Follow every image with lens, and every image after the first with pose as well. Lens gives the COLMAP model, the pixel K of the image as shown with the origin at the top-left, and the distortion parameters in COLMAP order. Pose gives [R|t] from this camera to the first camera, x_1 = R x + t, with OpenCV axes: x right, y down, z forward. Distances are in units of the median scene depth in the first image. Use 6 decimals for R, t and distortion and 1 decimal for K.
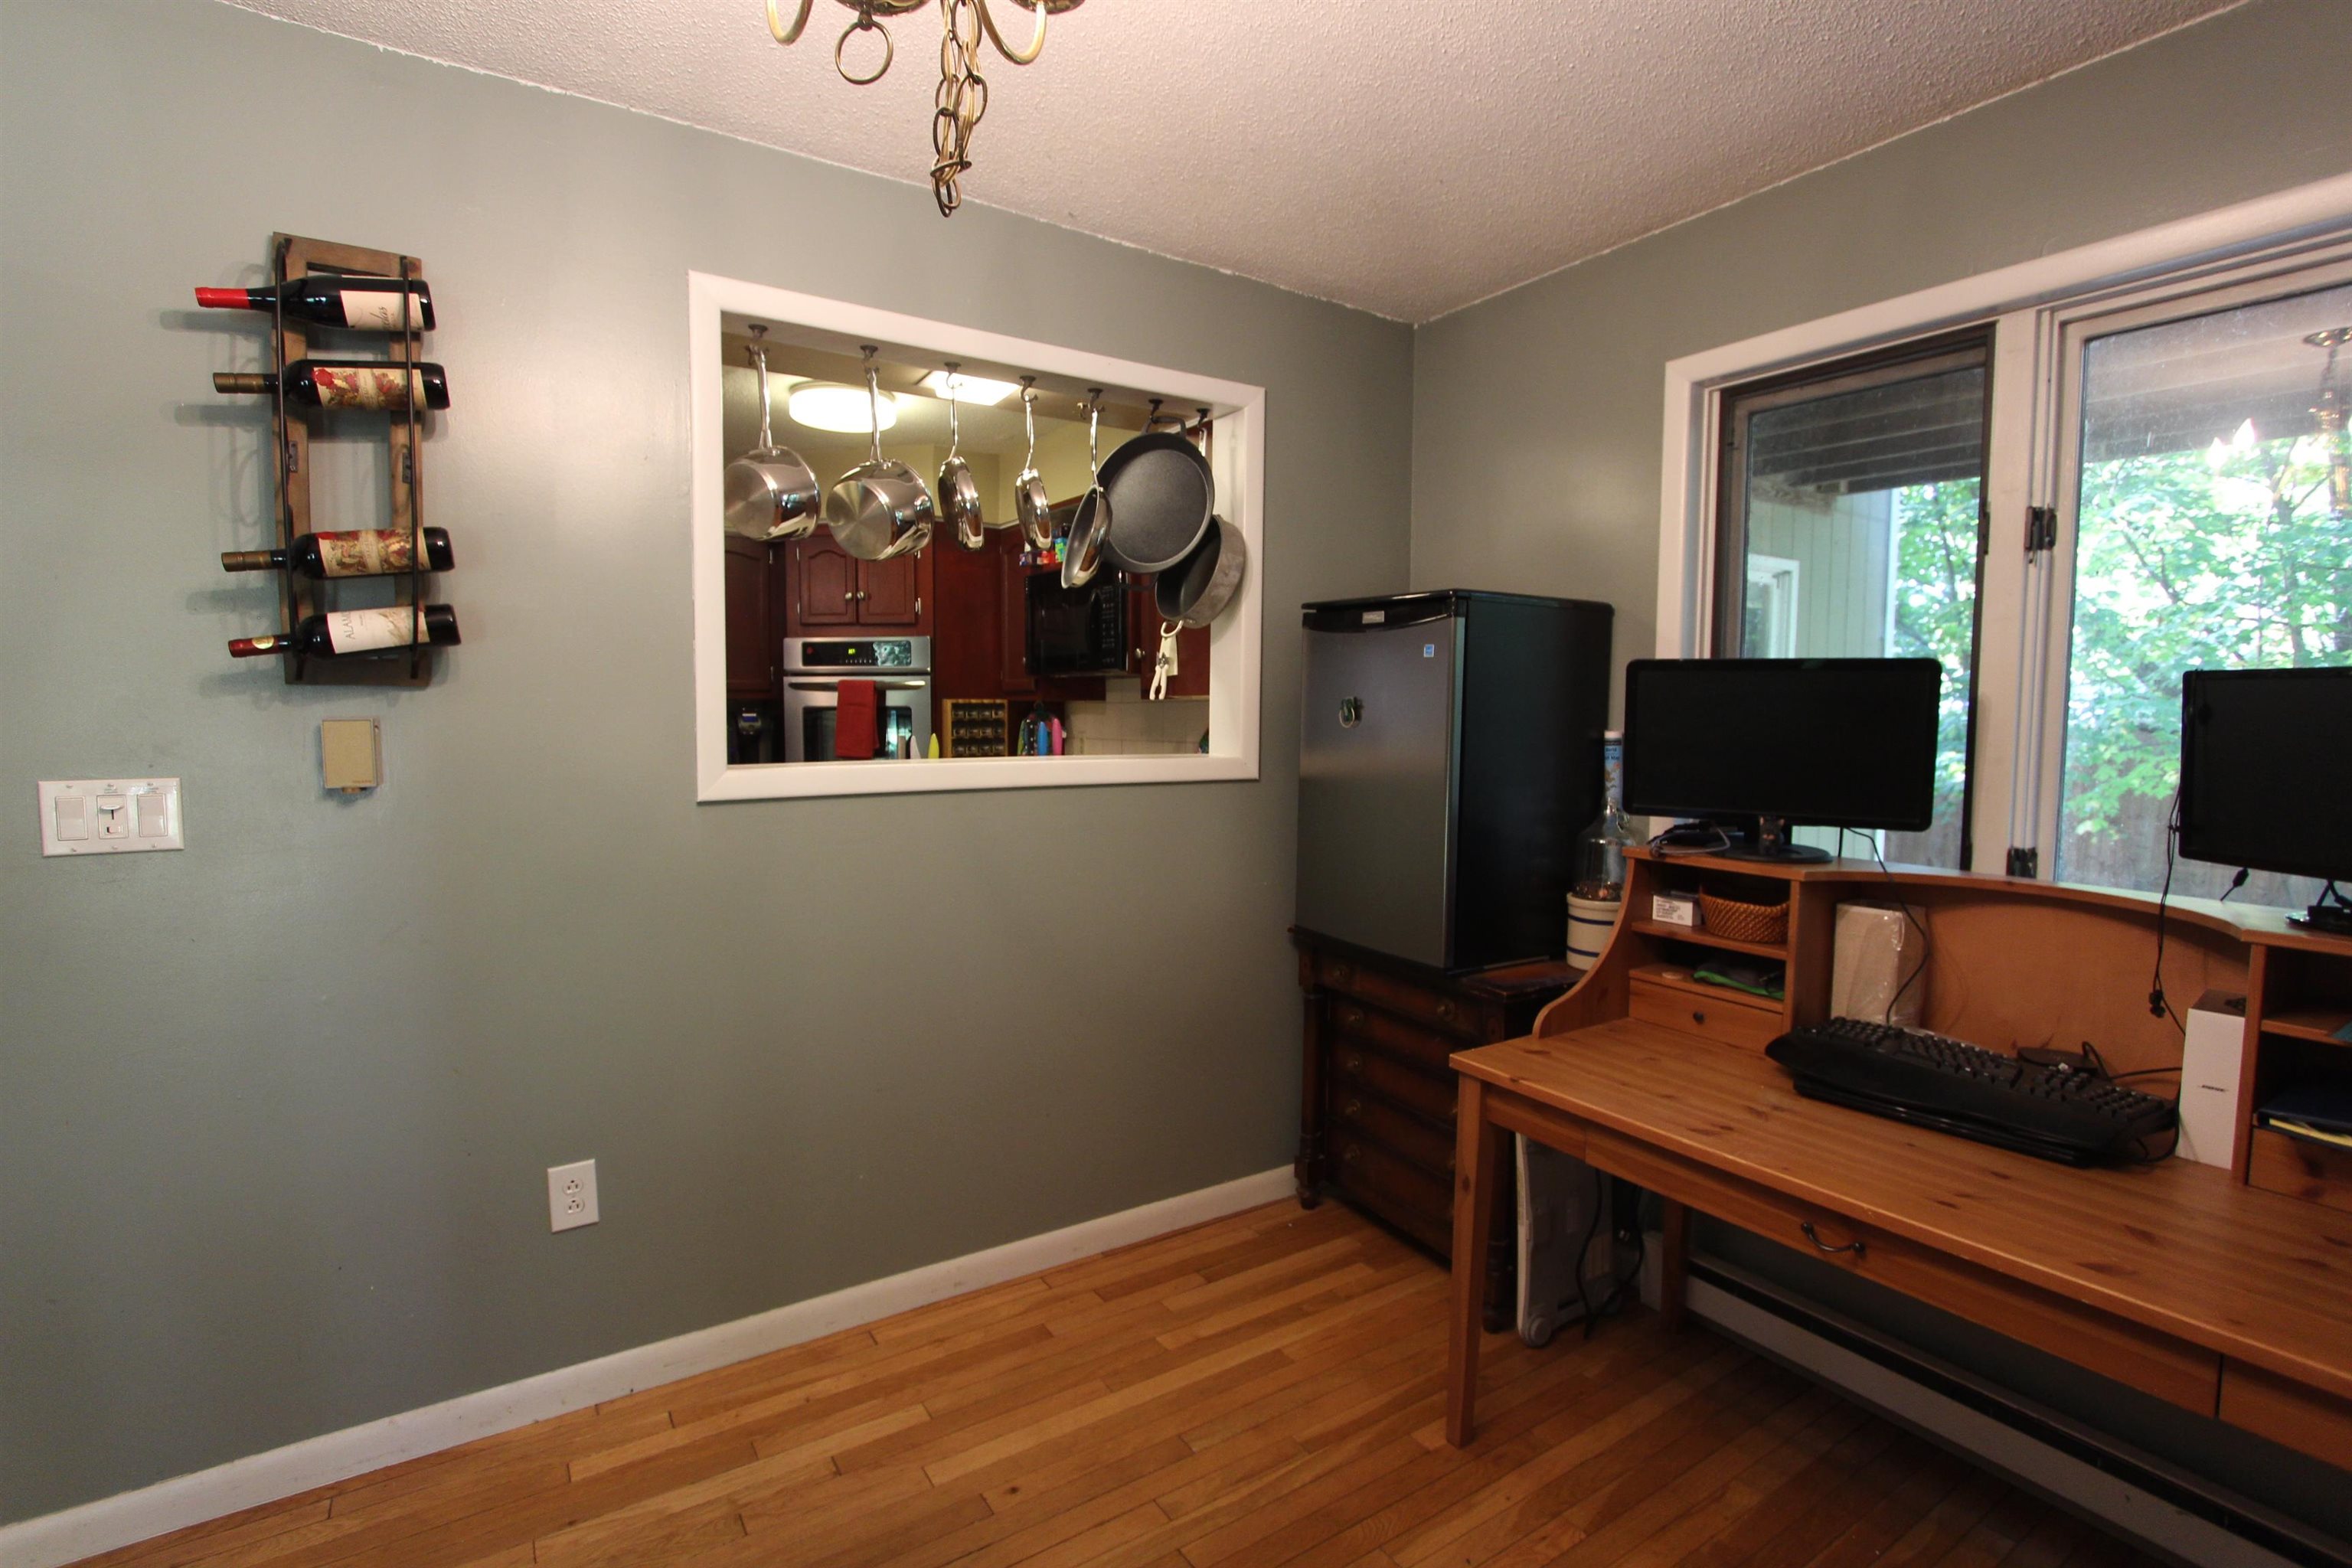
lens RADIAL K [[1086.3, 0, 1181.7], [0, 1086.3, 775.0], [0, 0, 1]] dist [-0.014617, 0.001792]
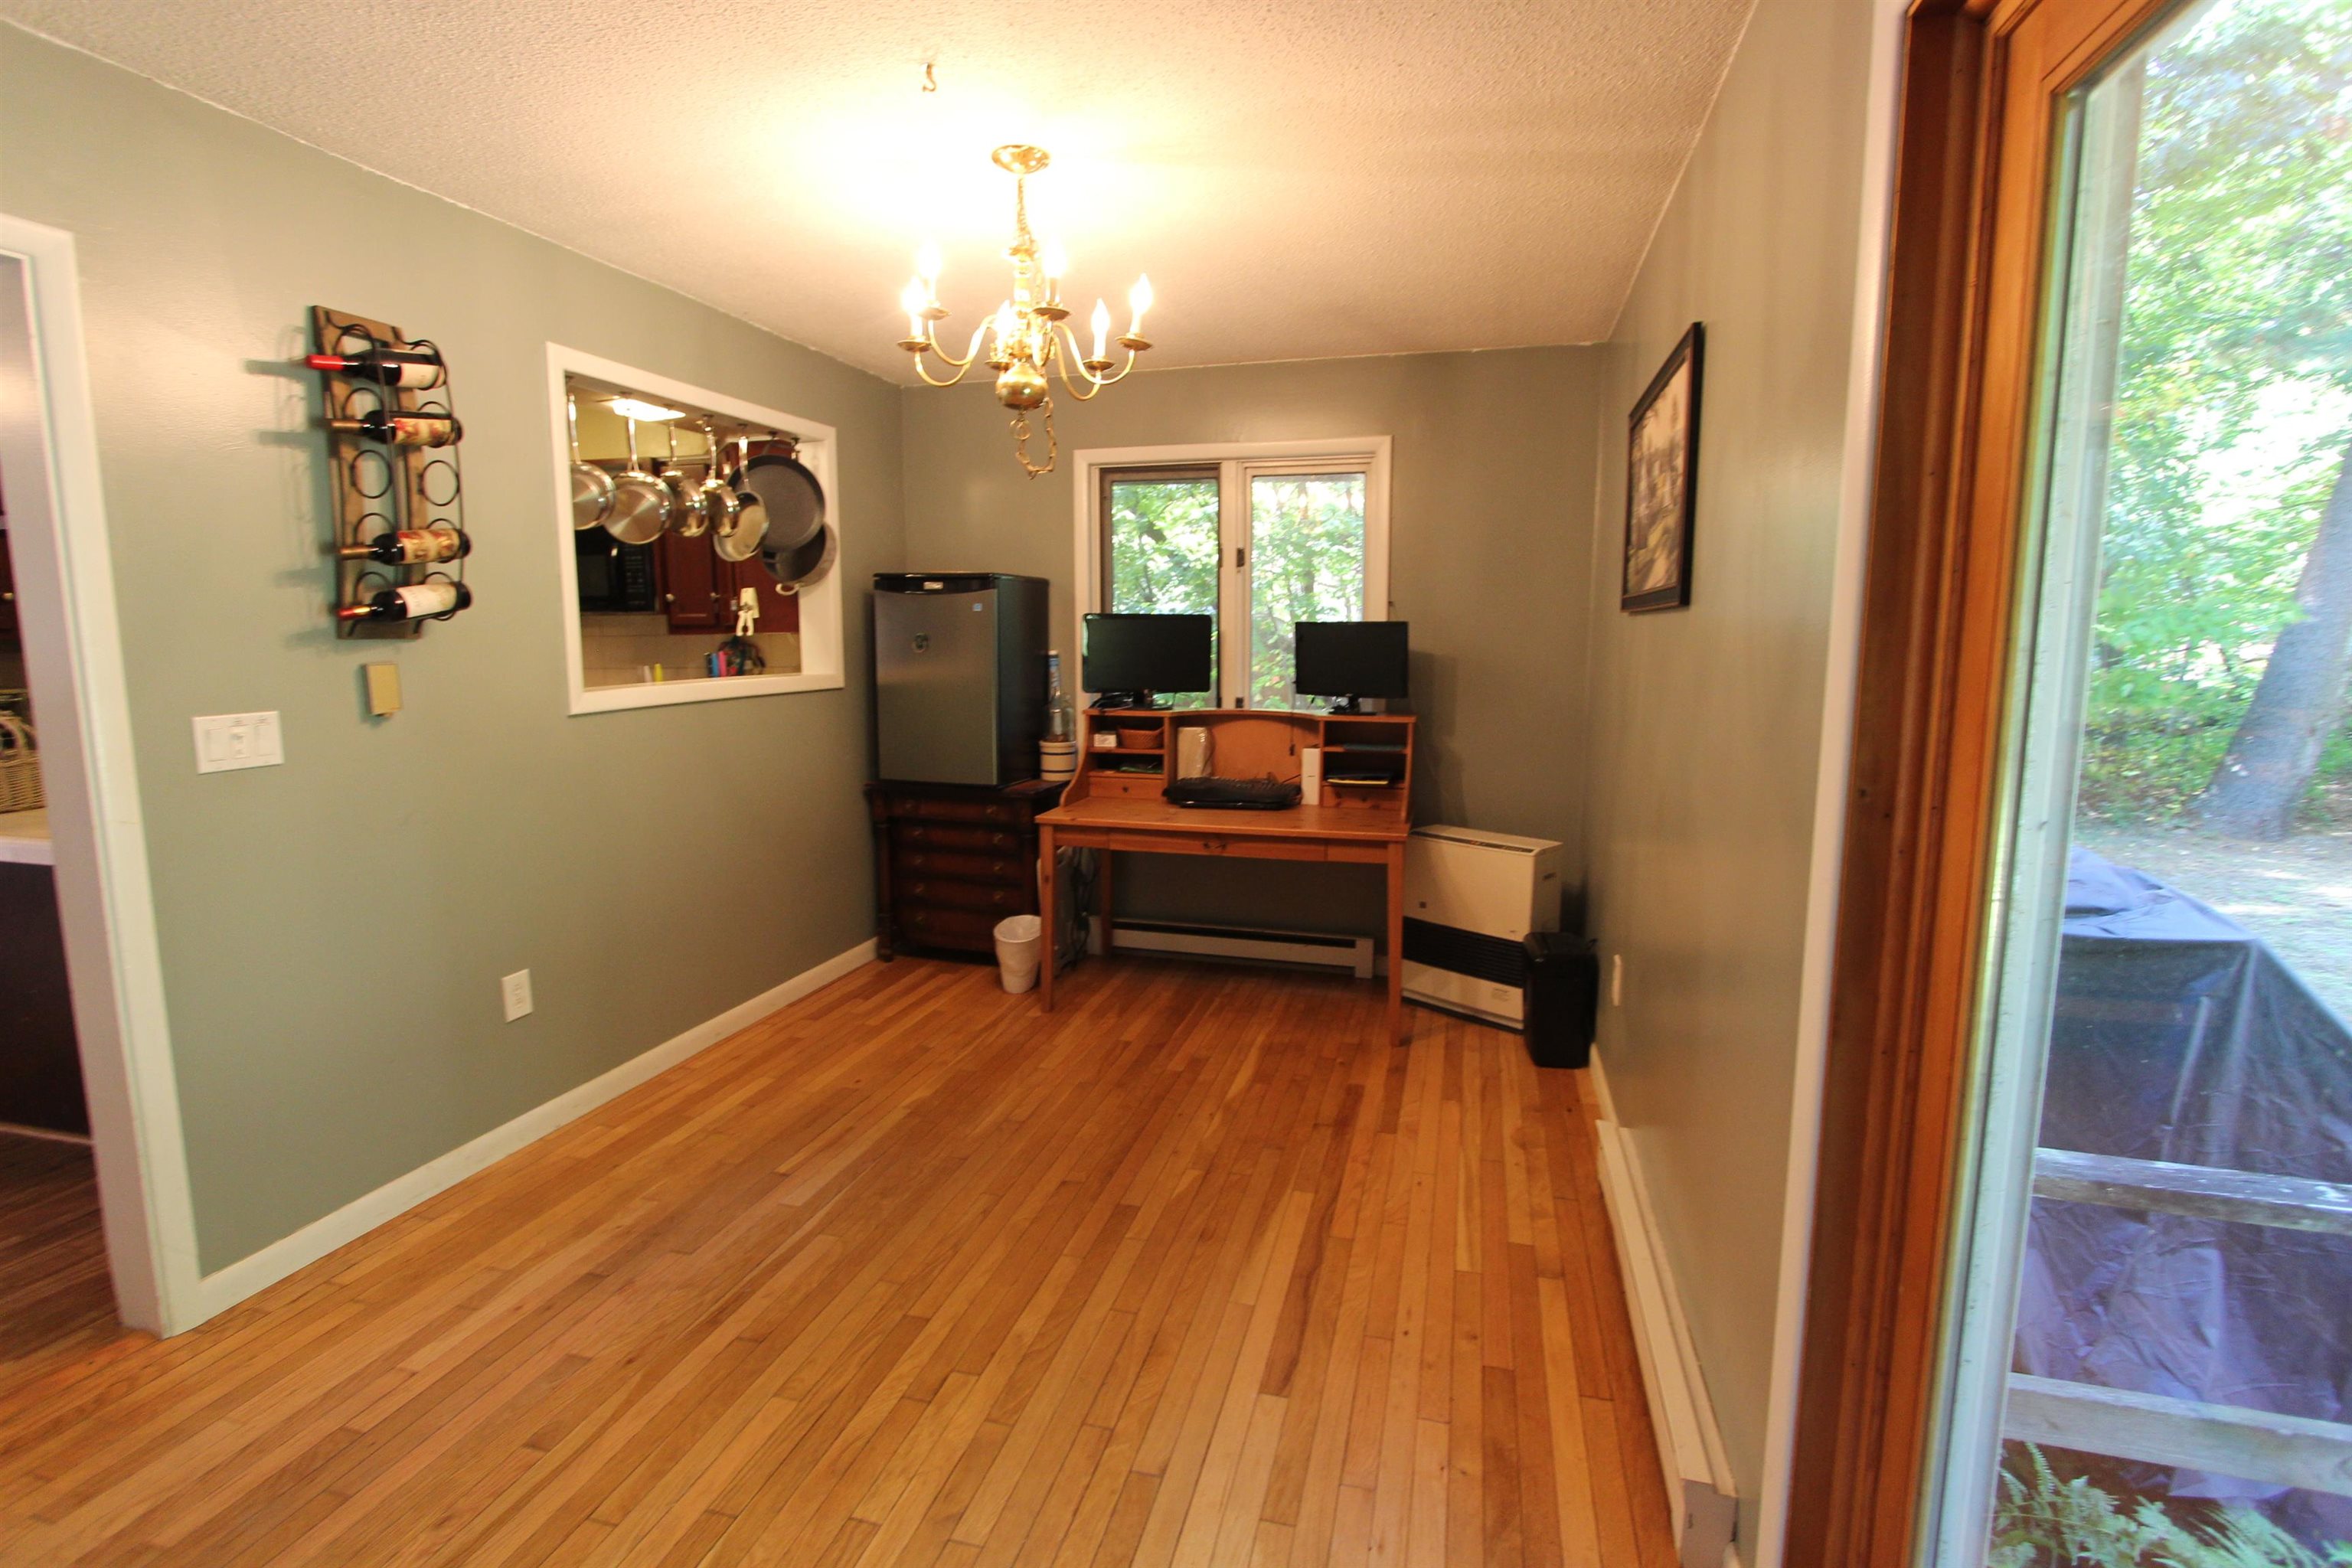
lens RADIAL K [[1086.3, 0, 1181.7], [0, 1086.3, 775.0], [0, 0, 1]] dist [-0.014617, 0.001792]
pose [[0.750664, -0.097852, 0.653398, -0.776347], [0.049467, 0.994520, 0.092107, 0.012090], [-0.658830, -0.036819, 0.751390, -0.613674]]
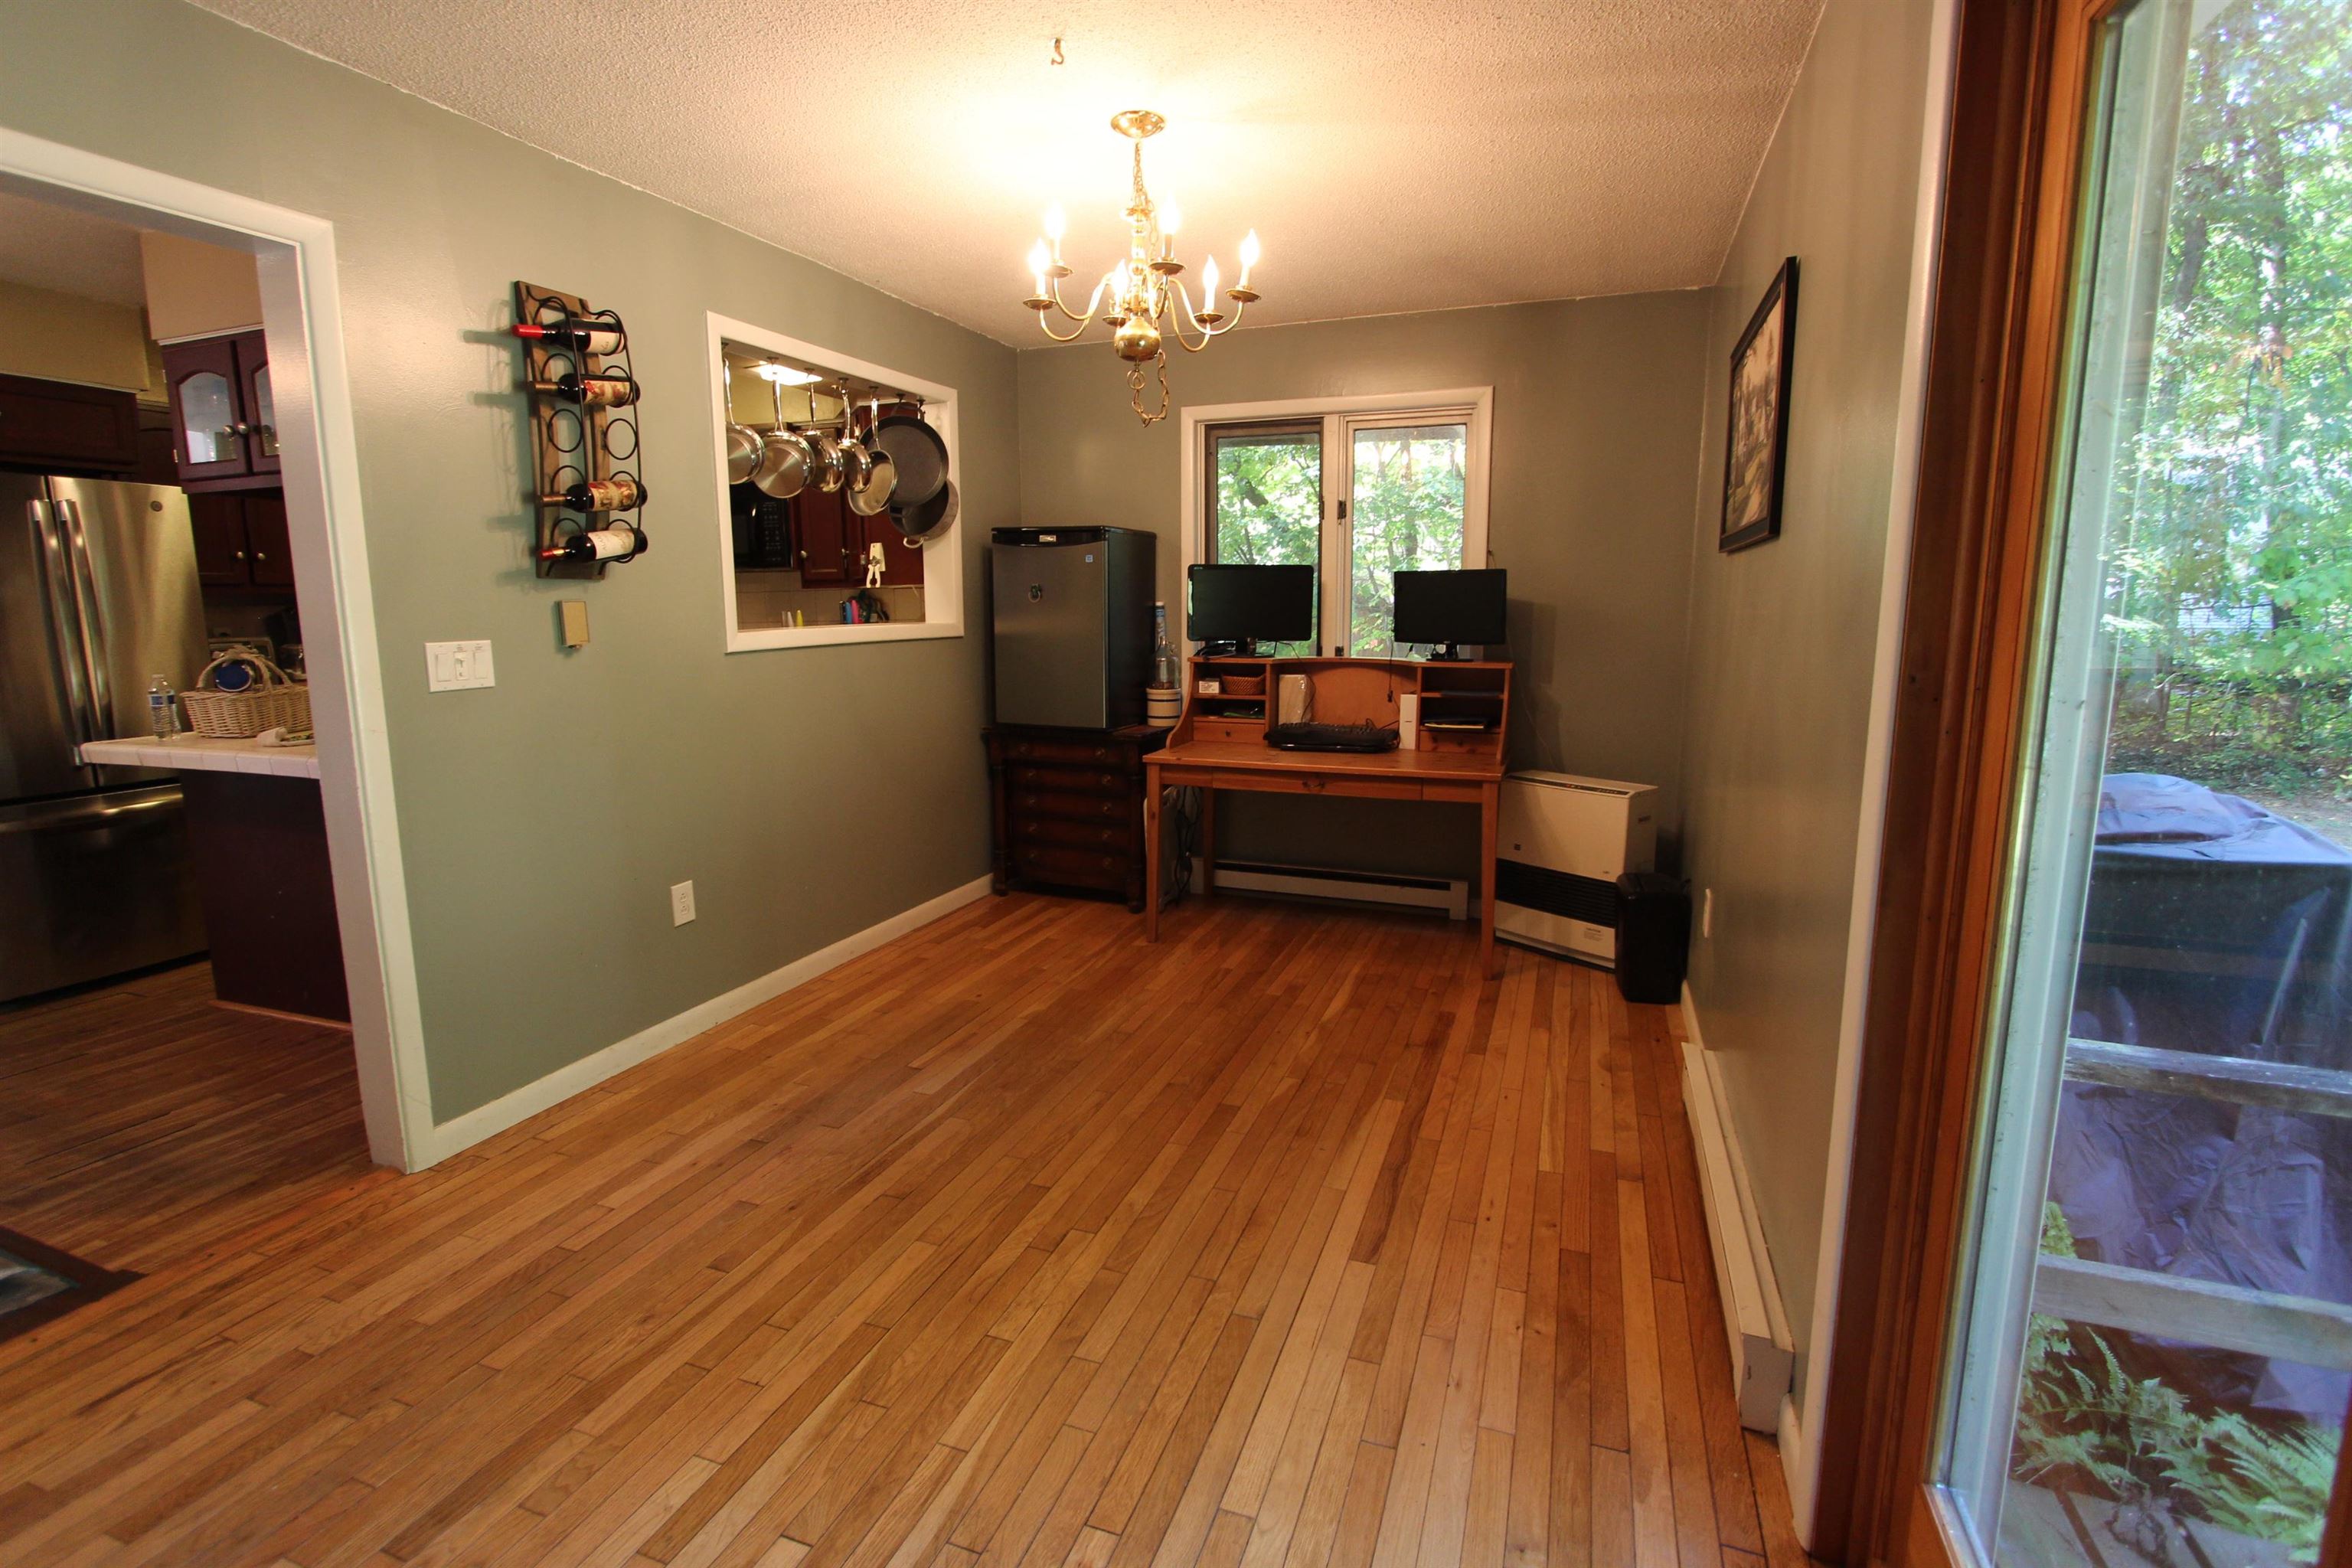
lens RADIAL K [[1086.3, 0, 1181.7], [0, 1086.3, 775.0], [0, 0, 1]] dist [-0.014617, 0.001792]
pose [[0.807437, -0.106879, 0.580192, -0.840869], [0.049652, 0.992275, 0.113691, 0.054965], [-0.587861, -0.062991, 0.806506, -0.679109]]
